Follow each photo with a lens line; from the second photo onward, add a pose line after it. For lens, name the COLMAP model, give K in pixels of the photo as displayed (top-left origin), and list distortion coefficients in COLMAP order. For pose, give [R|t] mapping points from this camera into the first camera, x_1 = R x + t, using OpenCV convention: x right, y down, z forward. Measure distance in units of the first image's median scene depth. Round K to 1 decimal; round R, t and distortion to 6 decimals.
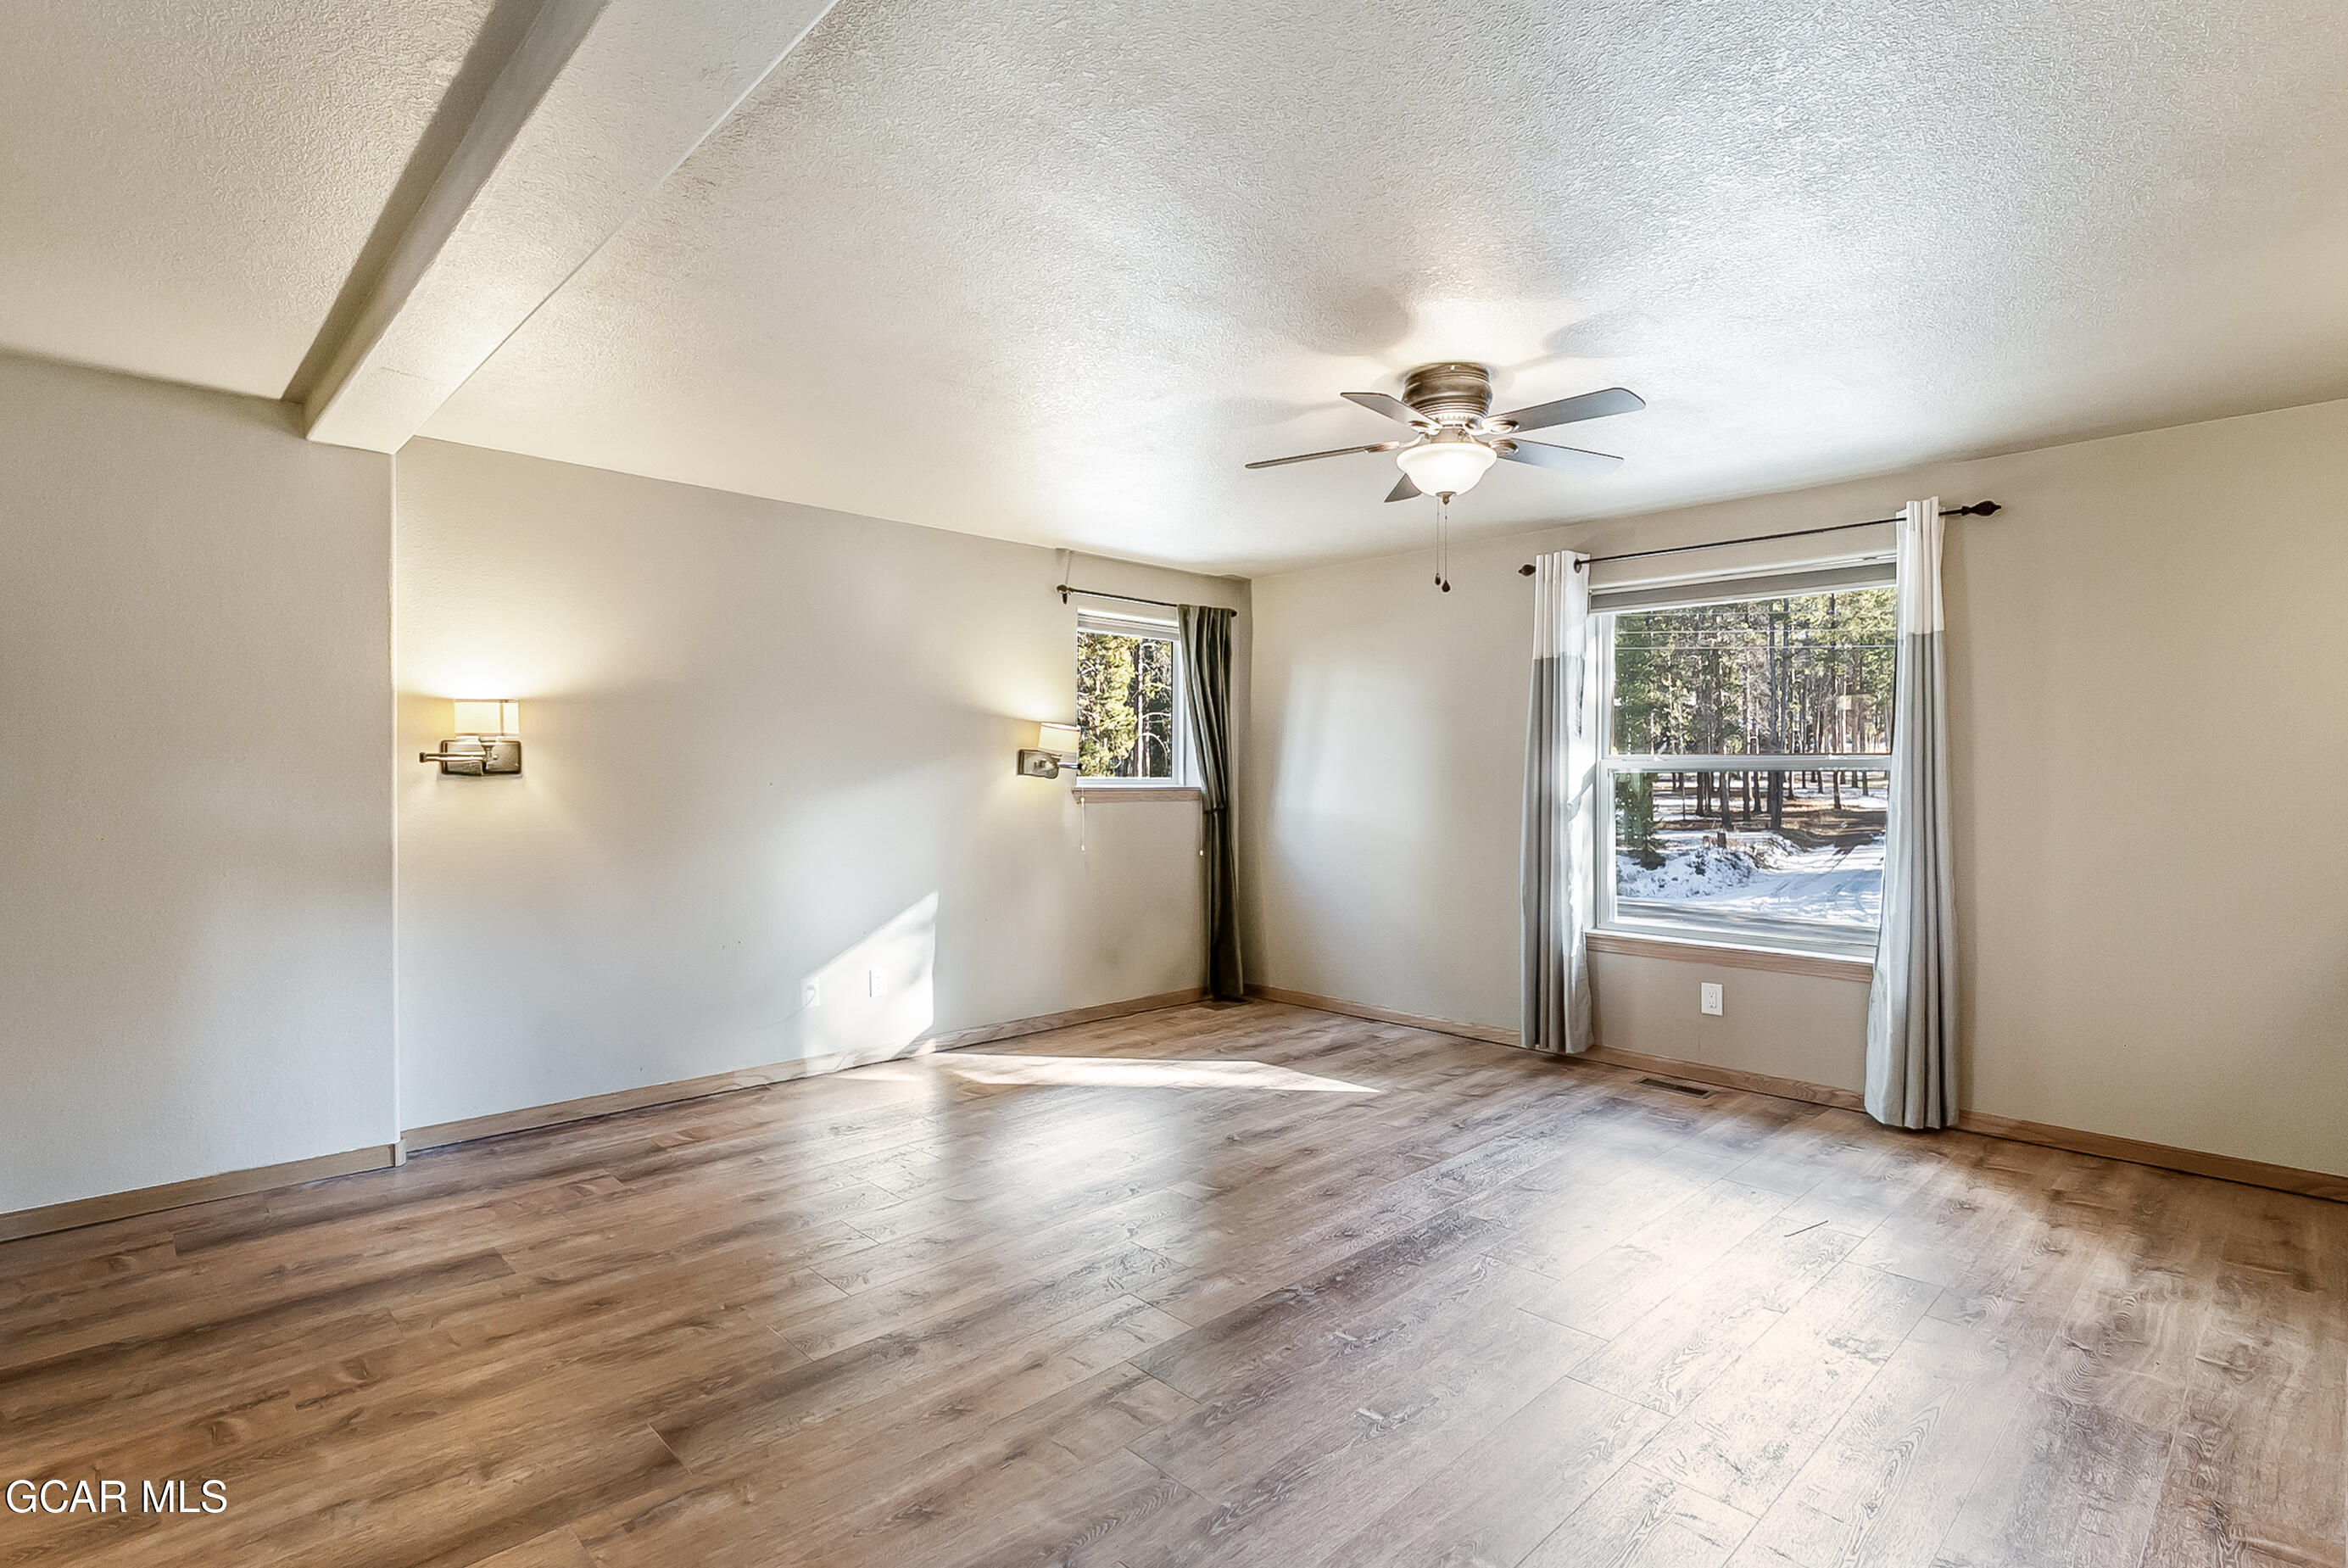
lens RADIAL K [[1098.2, 0, 1181.8], [0, 1098.2, 780.5], [0, 0, 1]] dist [-0.007601, 0.002835]
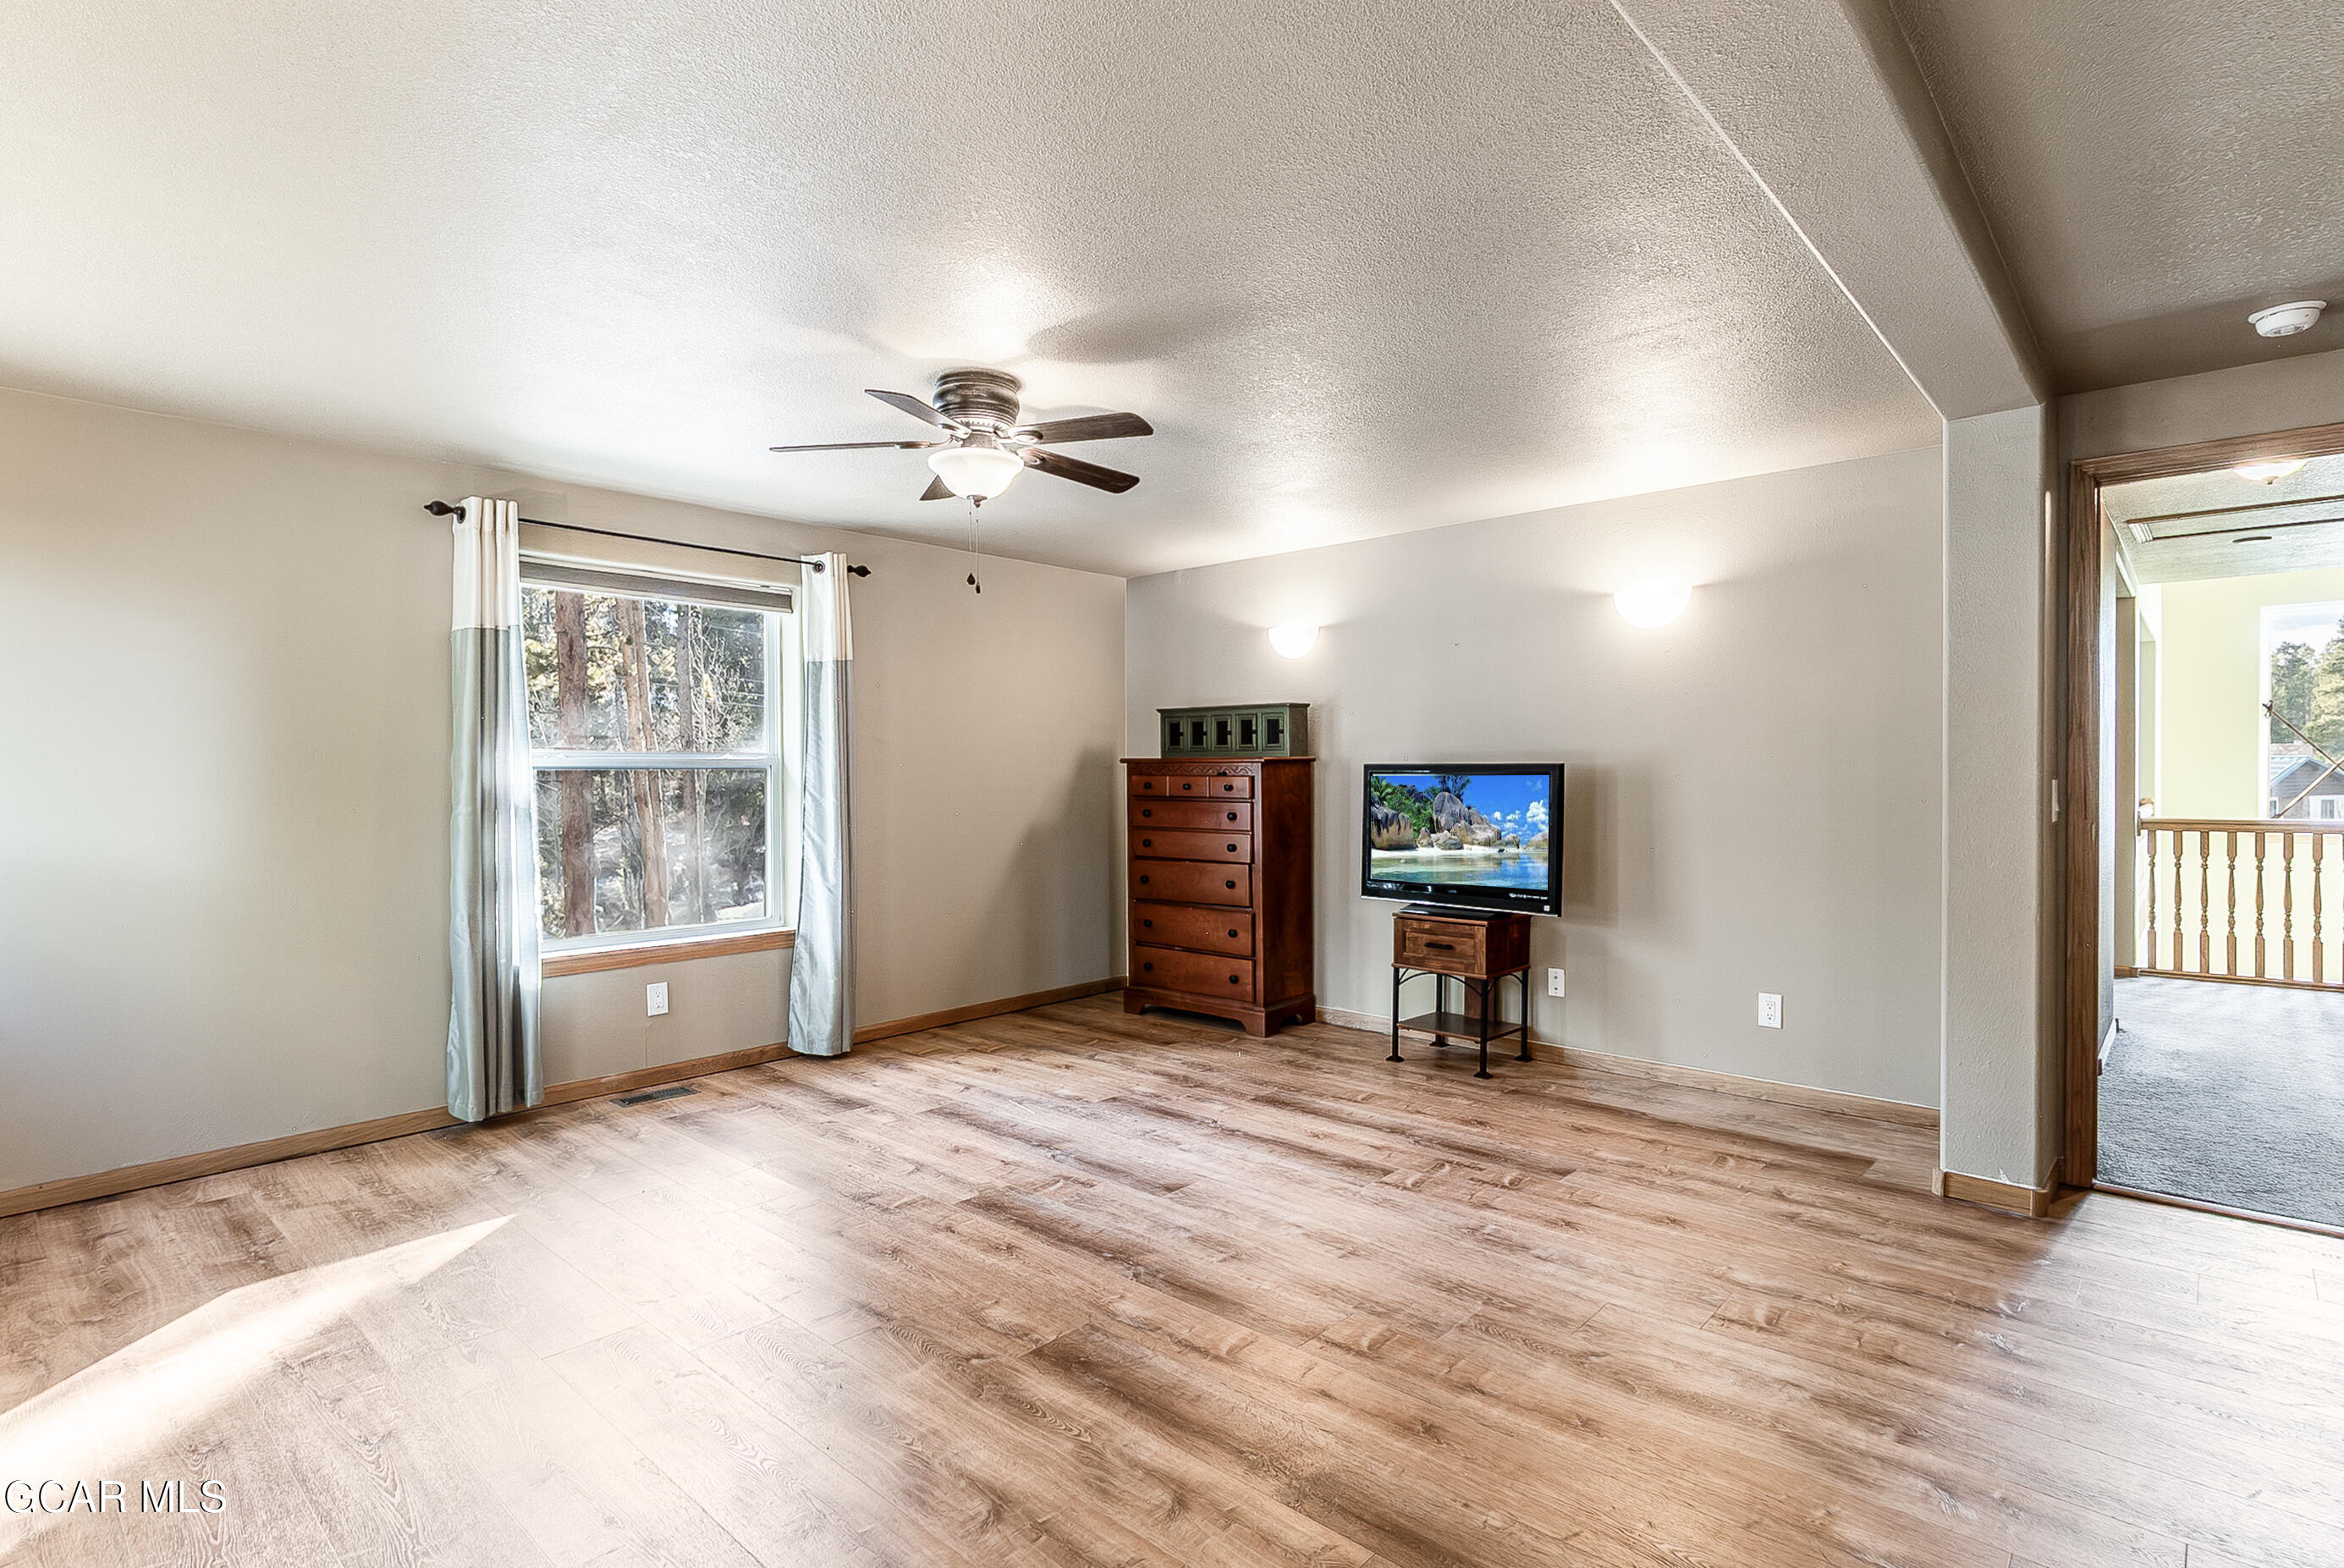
lens RADIAL K [[1096.2, 0, 1181.6], [0, 1096.2, 778.9], [0, 0, 1]] dist [-0.007601, 0.002835]
pose [[-0.022628, -0.009139, 0.999702, -0.566473], [0.009134, 0.999915, 0.009348, -0.004904], [-0.999702, 0.009343, -0.022542, 0.601950]]
